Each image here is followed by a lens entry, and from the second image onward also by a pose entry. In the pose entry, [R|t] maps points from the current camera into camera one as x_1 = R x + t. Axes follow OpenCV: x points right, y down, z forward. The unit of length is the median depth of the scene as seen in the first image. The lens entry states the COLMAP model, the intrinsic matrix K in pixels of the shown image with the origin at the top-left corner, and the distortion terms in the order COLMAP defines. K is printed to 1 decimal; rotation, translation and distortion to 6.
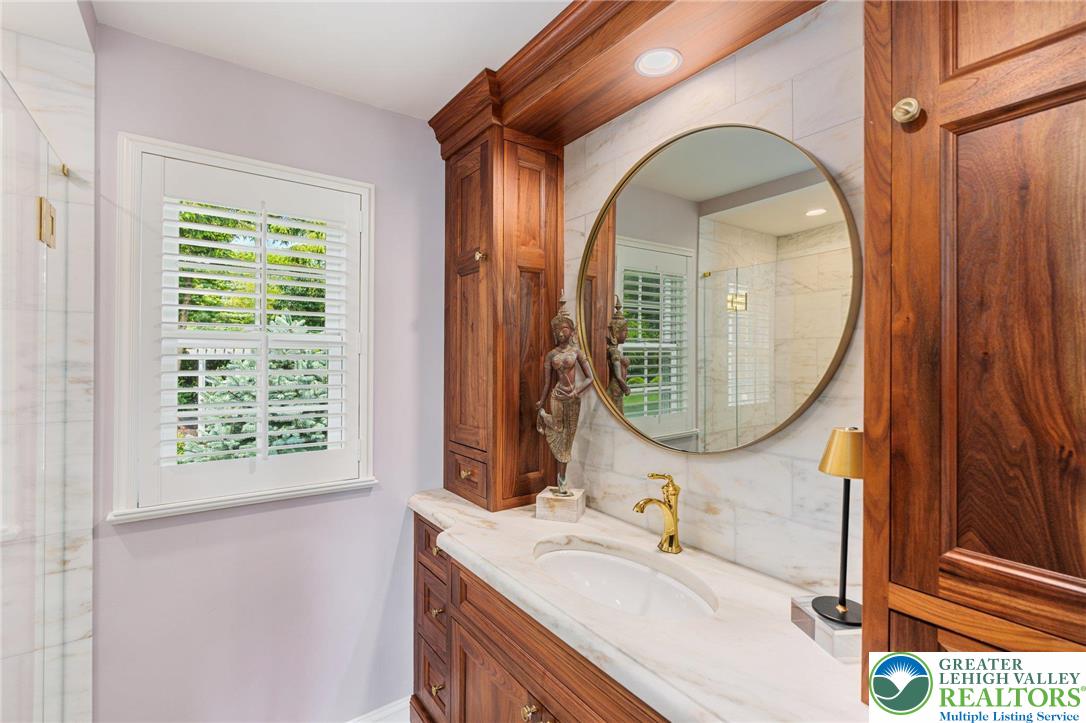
lens RADIAL K [[491.5, 0, 542.8], [0, 491.5, 364.7], [0, 0, 1]] dist [-0.012181, 0.004670]
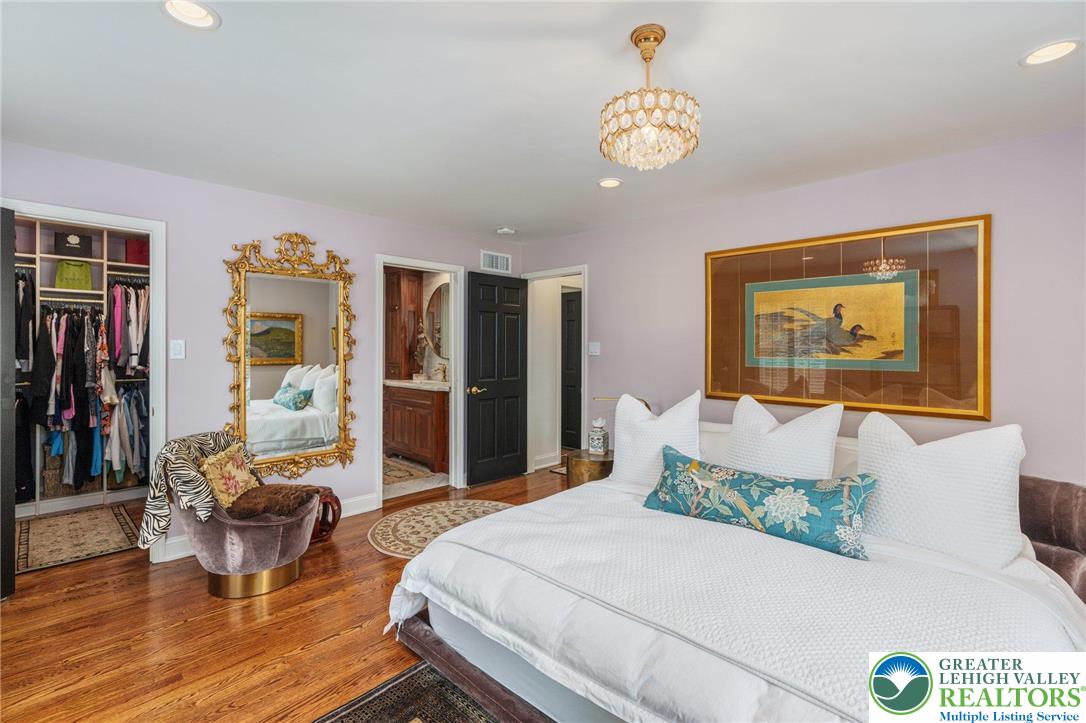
lens RADIAL K [[491.5, 0, 546.4], [0, 491.5, 356.3], [0, 0, 1]] dist [-0.012181, 0.004670]
pose [[0.982747, -0.004110, 0.184907, 0.273401], [0.002269, 0.999946, 0.010169, 0.095649], [-0.184939, -0.009574, 0.982703, -2.686566]]
